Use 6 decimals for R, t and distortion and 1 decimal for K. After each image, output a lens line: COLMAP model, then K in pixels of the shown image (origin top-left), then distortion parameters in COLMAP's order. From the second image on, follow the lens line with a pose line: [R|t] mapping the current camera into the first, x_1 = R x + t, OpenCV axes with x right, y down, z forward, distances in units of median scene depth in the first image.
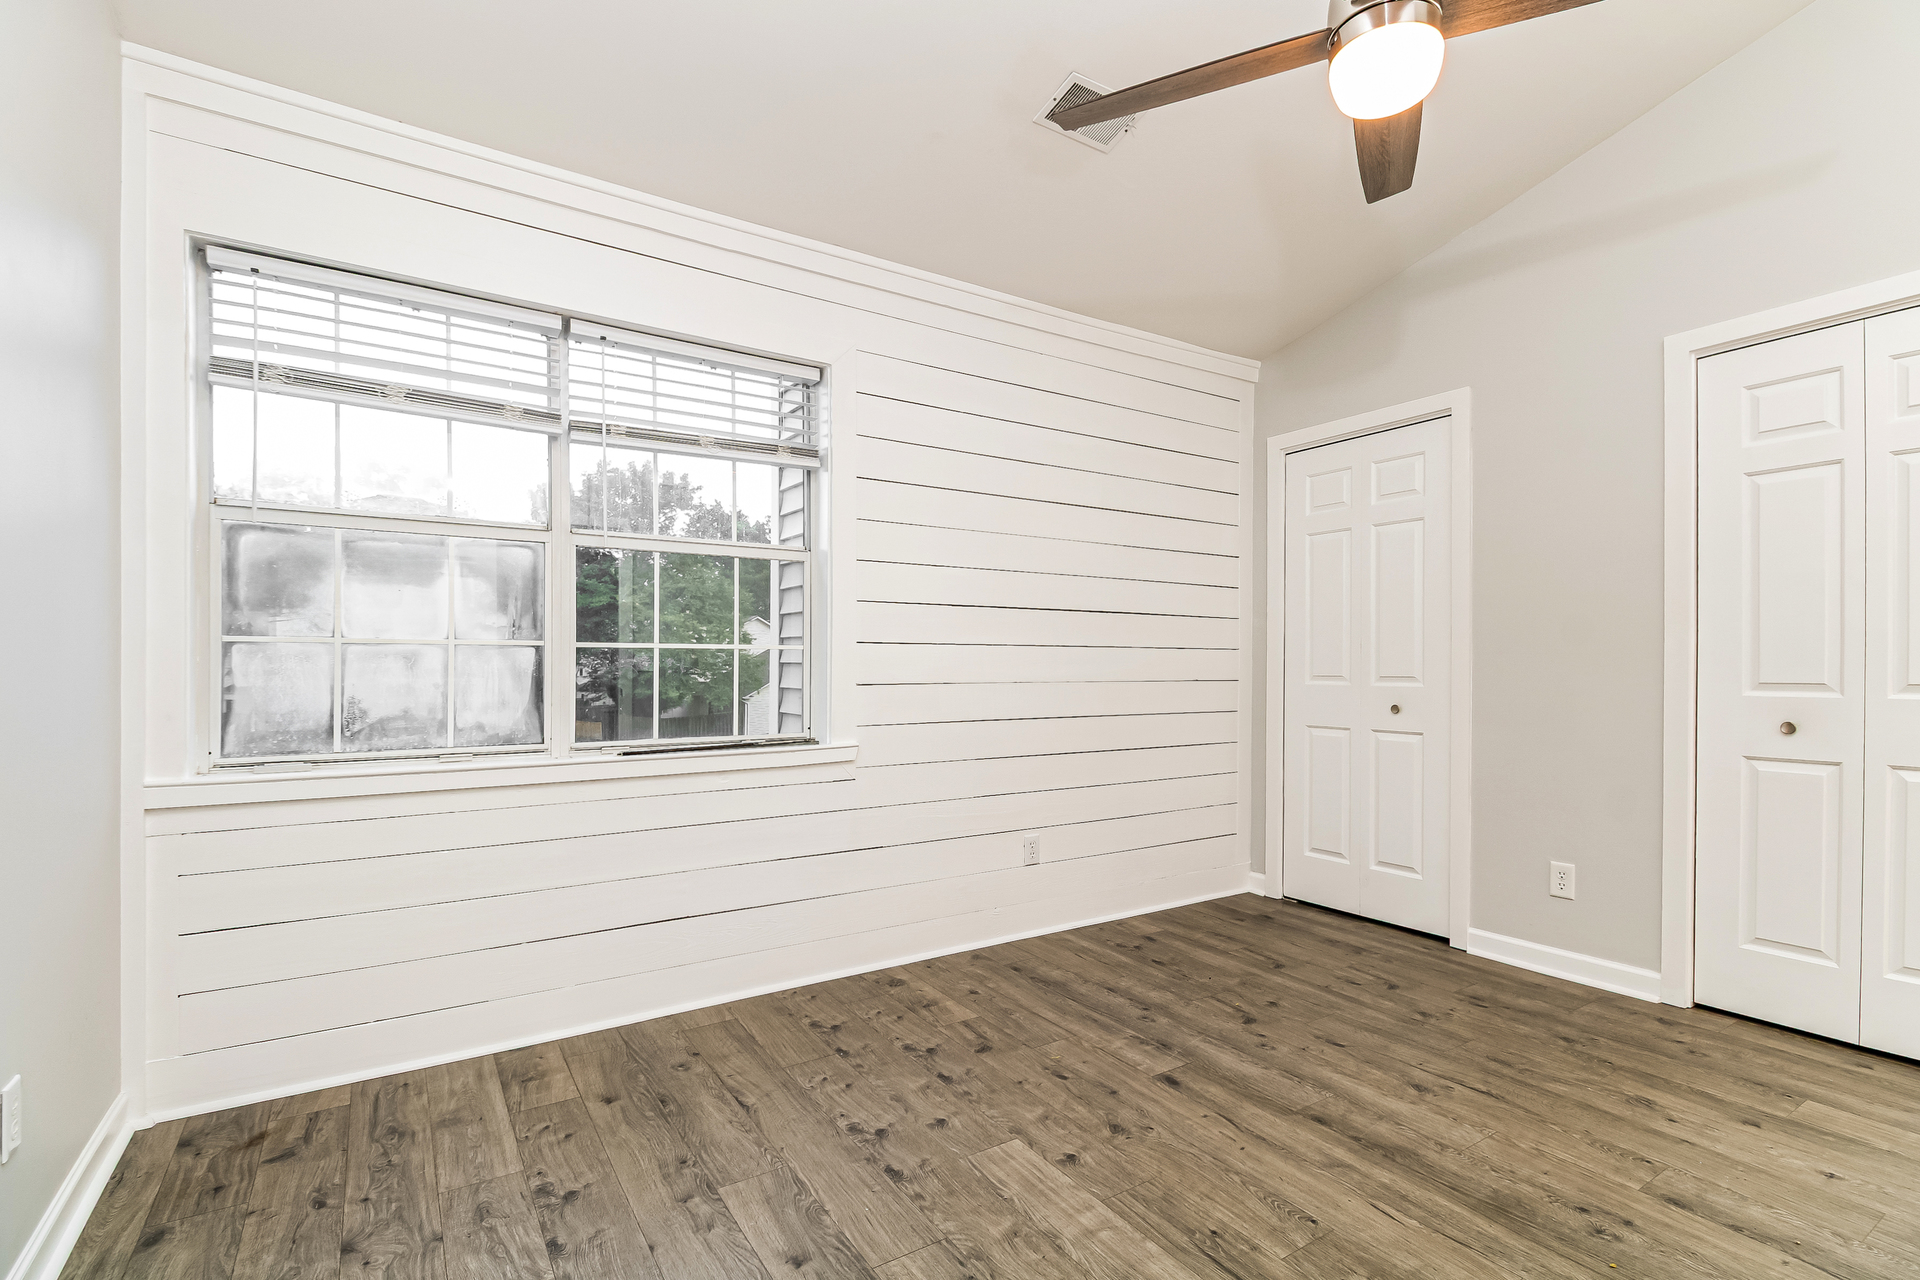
lens RADIAL K [[903.6, 0, 1014.7], [0, 903.6, 665.0], [0, 0, 1]] dist [0.028642, -0.019426]
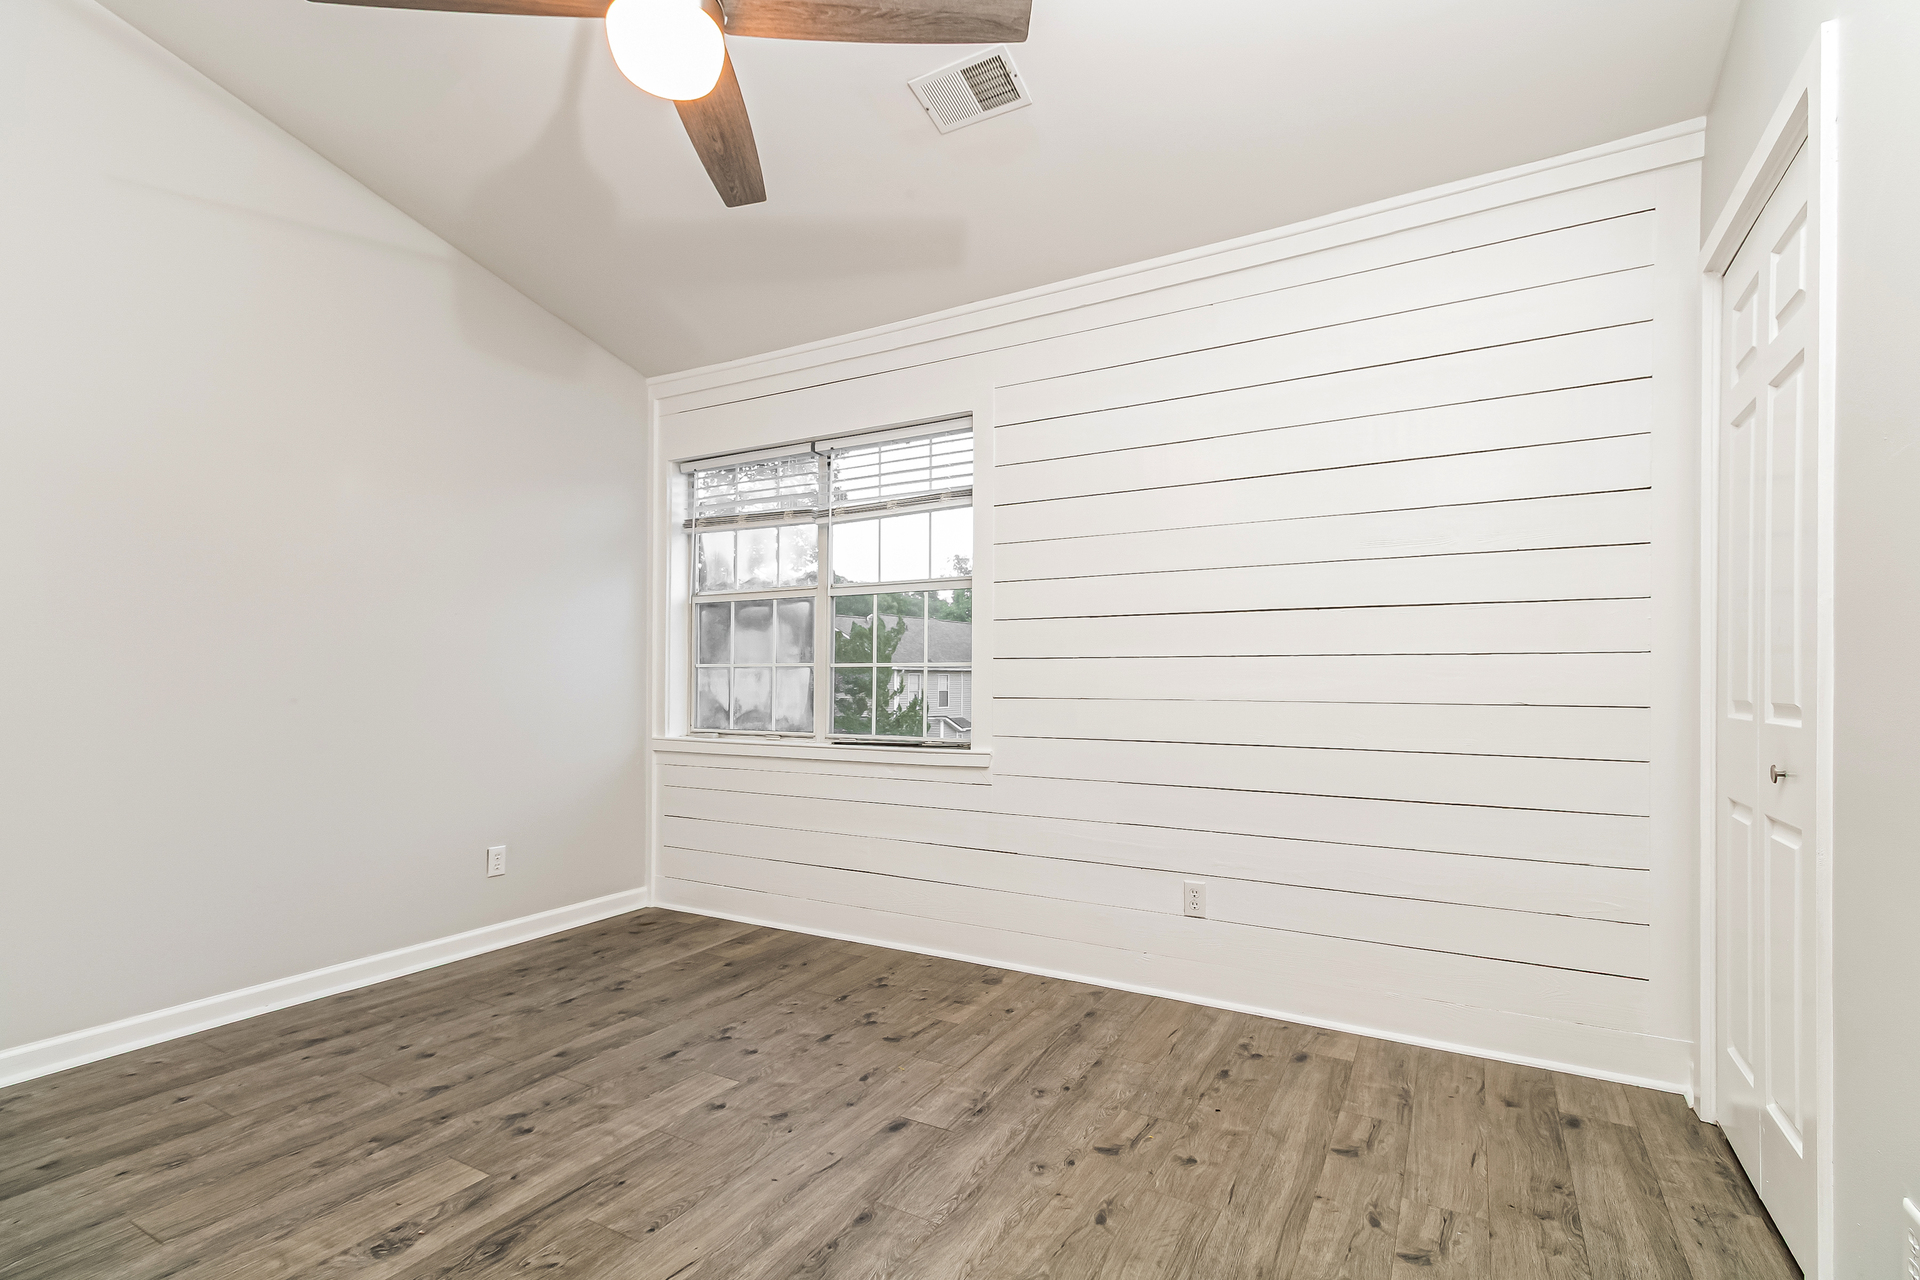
lens RADIAL K [[915.0, 0, 952.3], [0, 915.0, 672.7], [0, 0, 1]] dist [0.023627, -0.000689]
pose [[0.422186, -0.008657, -0.906468, 0.937297], [-0.001891, 0.999944, -0.010431, 0.004124], [0.906507, 0.006118, 0.422146, 0.582150]]
